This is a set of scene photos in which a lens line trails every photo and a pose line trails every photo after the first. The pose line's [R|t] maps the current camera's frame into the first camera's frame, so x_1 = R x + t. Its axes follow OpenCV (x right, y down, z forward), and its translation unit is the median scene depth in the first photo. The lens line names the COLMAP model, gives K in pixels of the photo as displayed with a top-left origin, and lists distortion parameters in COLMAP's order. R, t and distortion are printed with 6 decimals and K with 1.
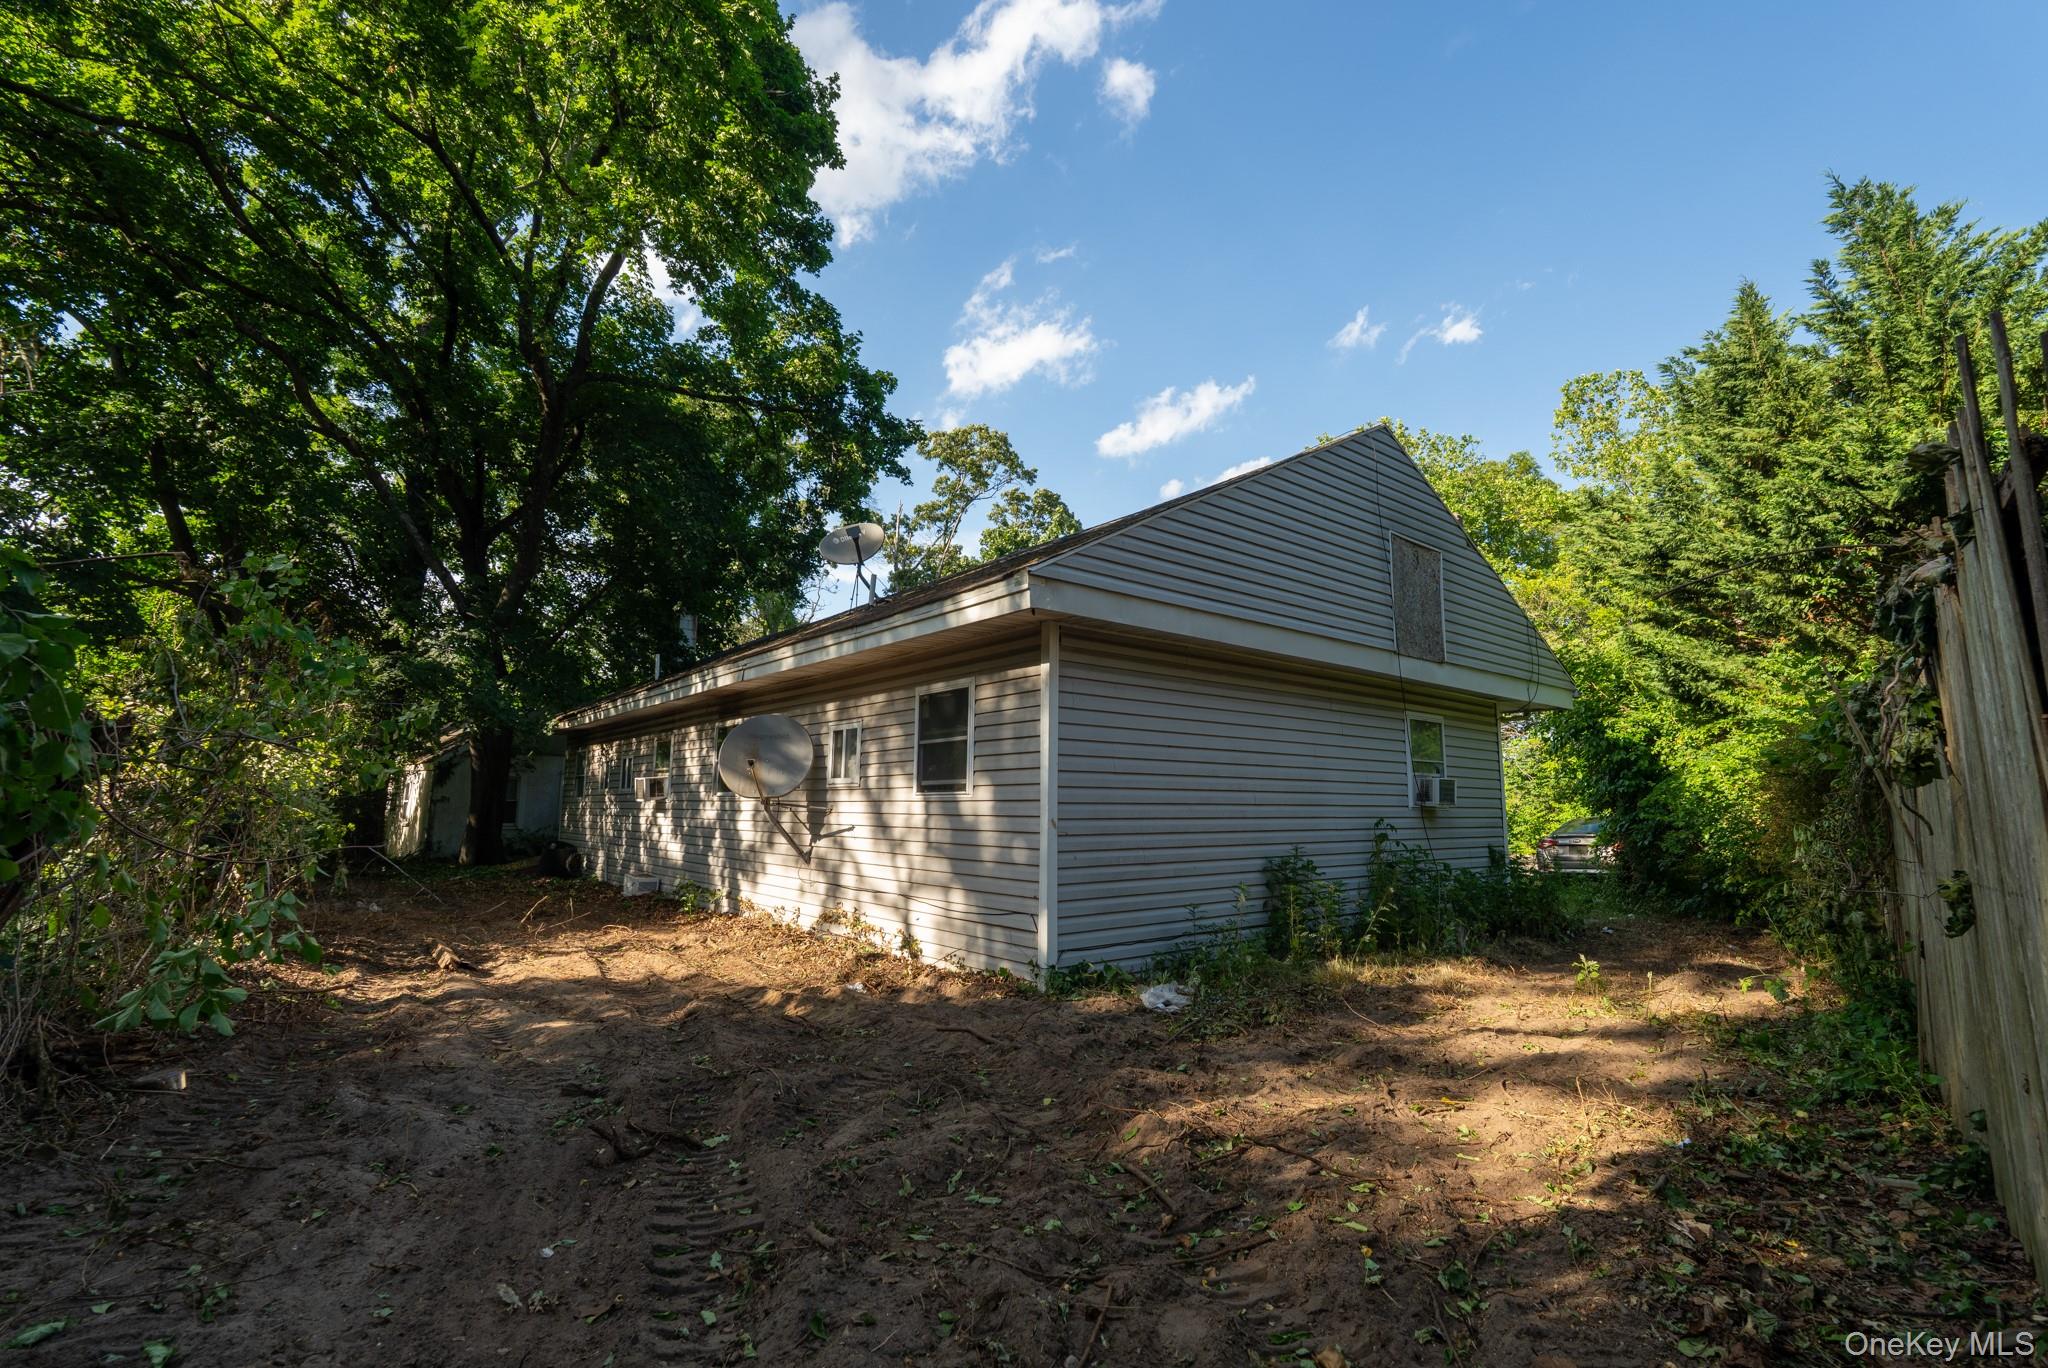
lens RADIAL K [[908.4, 0, 1034.3], [0, 908.4, 687.9], [0, 0, 1]] dist [-0.007347, -0.000838]
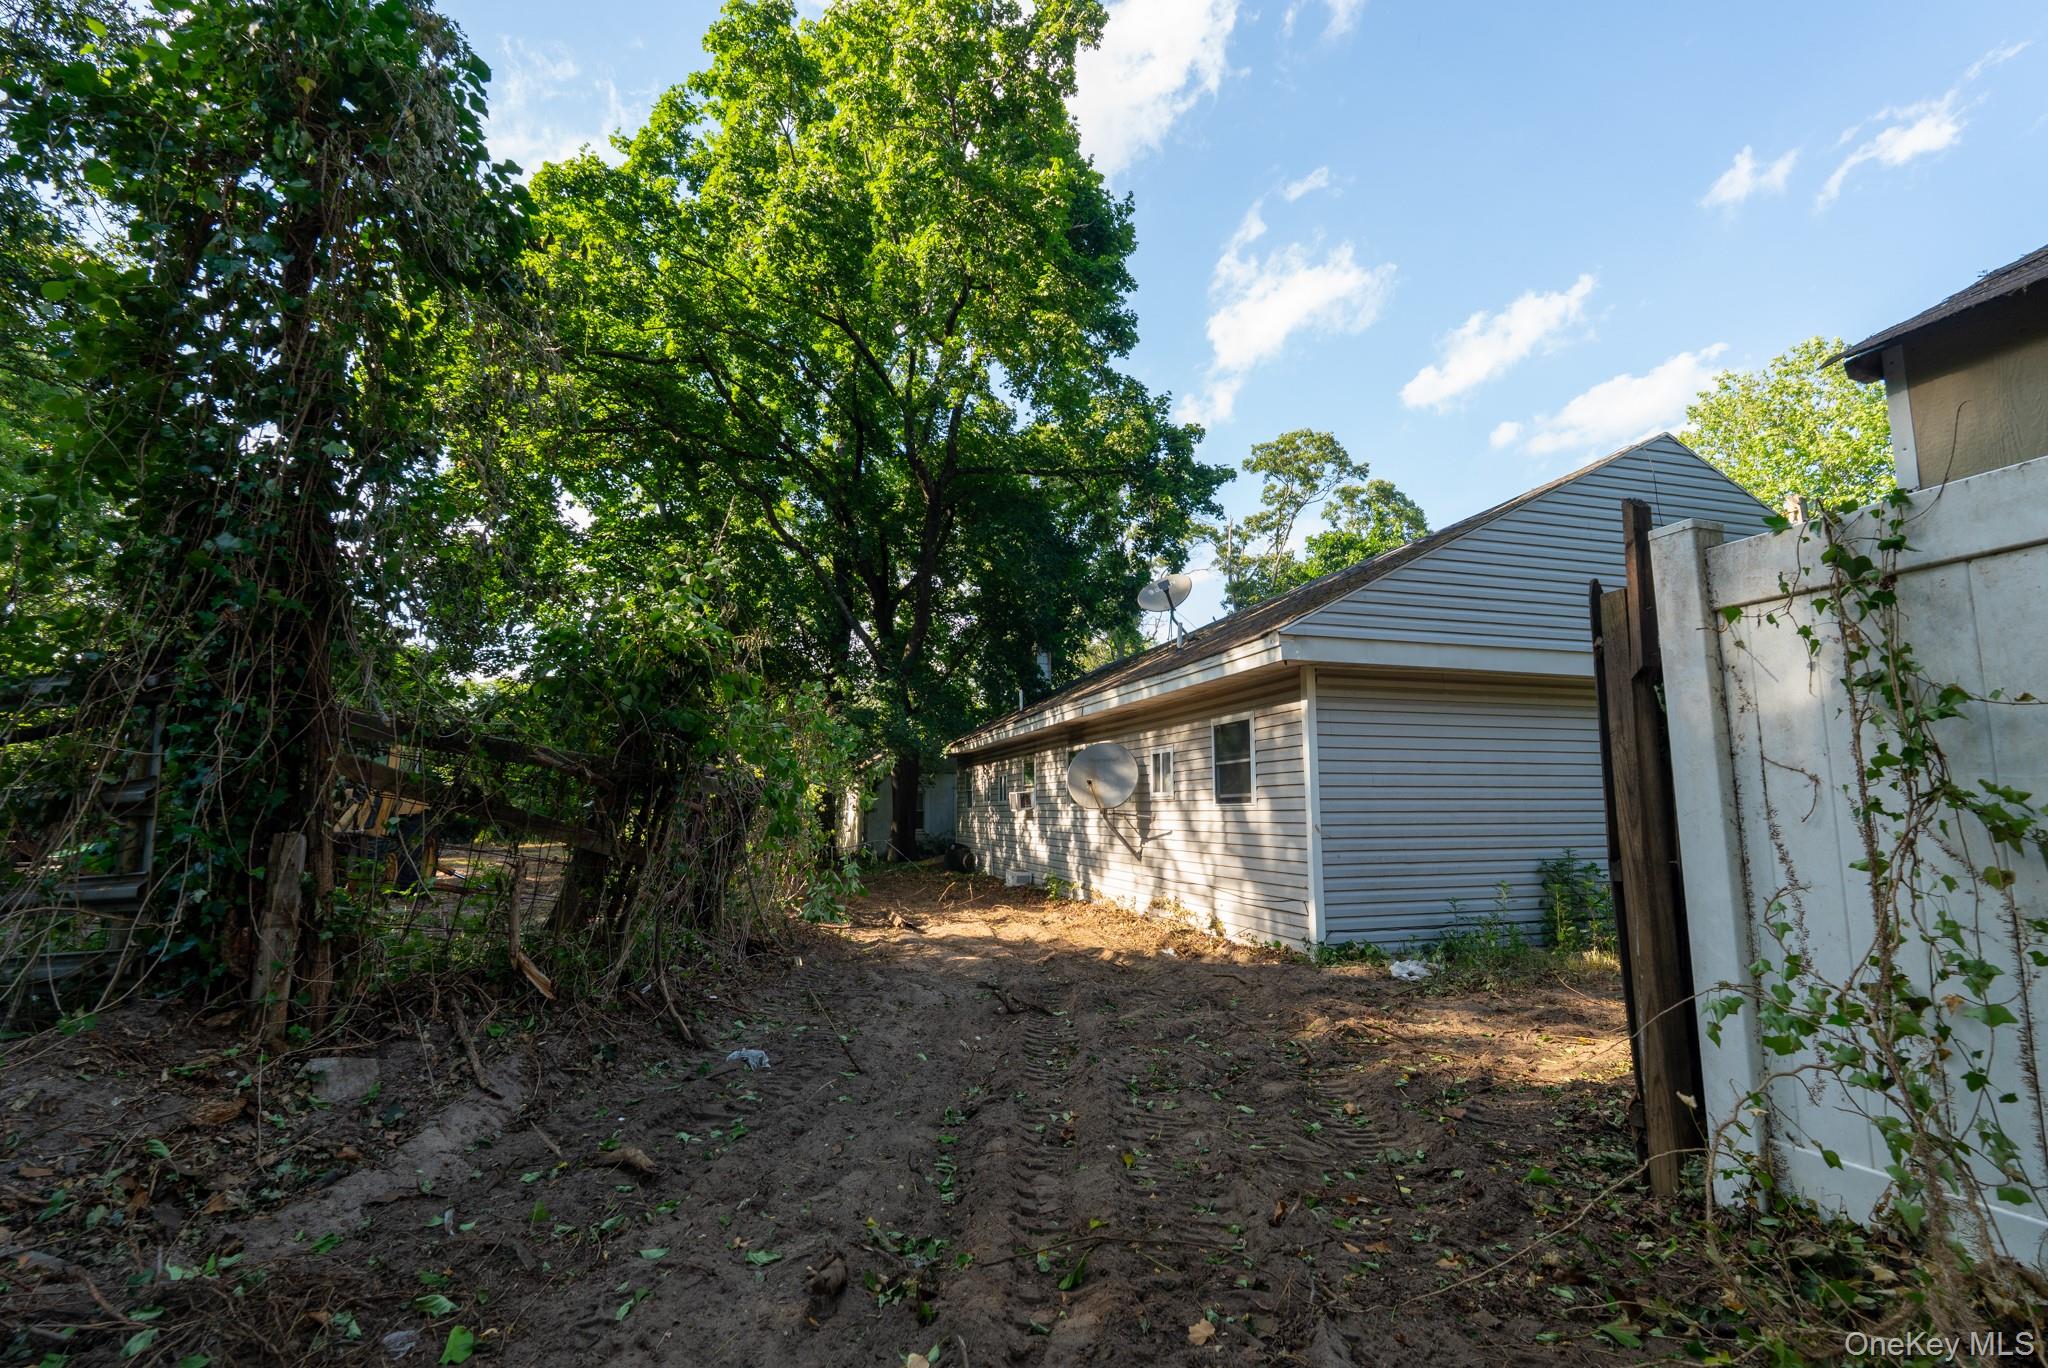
lens RADIAL K [[908.4, 0, 1026.1], [0, 908.4, 682.7], [0, 0, 1]] dist [-0.007347, -0.000838]
pose [[0.922422, -0.062545, -0.381086, 0.067504], [0.058622, 0.998040, -0.021908, -0.022639], [0.381709, -0.002131, 0.924280, -0.146658]]
